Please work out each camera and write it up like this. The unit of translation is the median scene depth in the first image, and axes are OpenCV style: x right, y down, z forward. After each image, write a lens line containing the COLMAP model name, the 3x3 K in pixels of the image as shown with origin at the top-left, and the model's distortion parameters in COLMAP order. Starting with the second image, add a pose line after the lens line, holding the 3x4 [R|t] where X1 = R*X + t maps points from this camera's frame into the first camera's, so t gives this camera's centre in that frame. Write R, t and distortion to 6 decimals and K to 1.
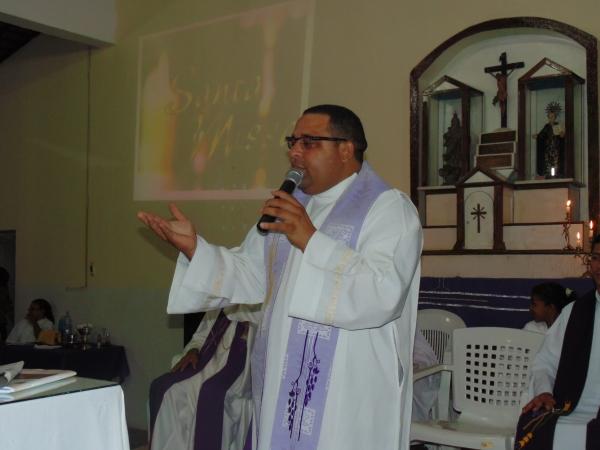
lens RADIAL K [[748.0, 0, 300.0], [0, 748.0, 225.0], [0, 0, 1]] dist [-0.020112, 0.013412]
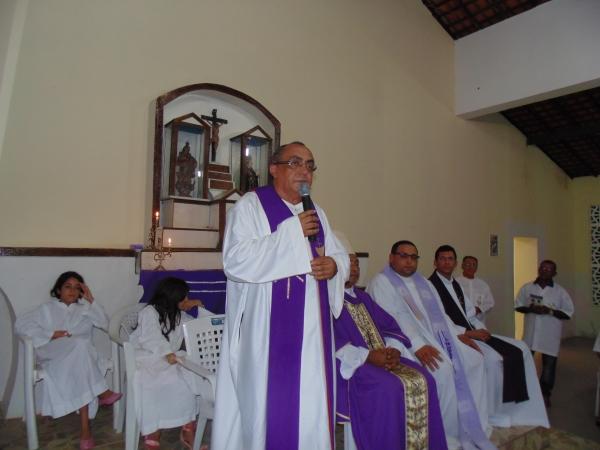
lens RADIAL K [[445.8, 0, 299.5], [0, 445.8, 219.7], [0, 0, 1]] dist [-0.014592, 0.001904]
pose [[0.284127, 0.068646, 0.956326, -0.500852], [-0.061101, 0.996703, -0.053391, 0.016006], [-0.956838, -0.043263, 0.287385, 0.615618]]
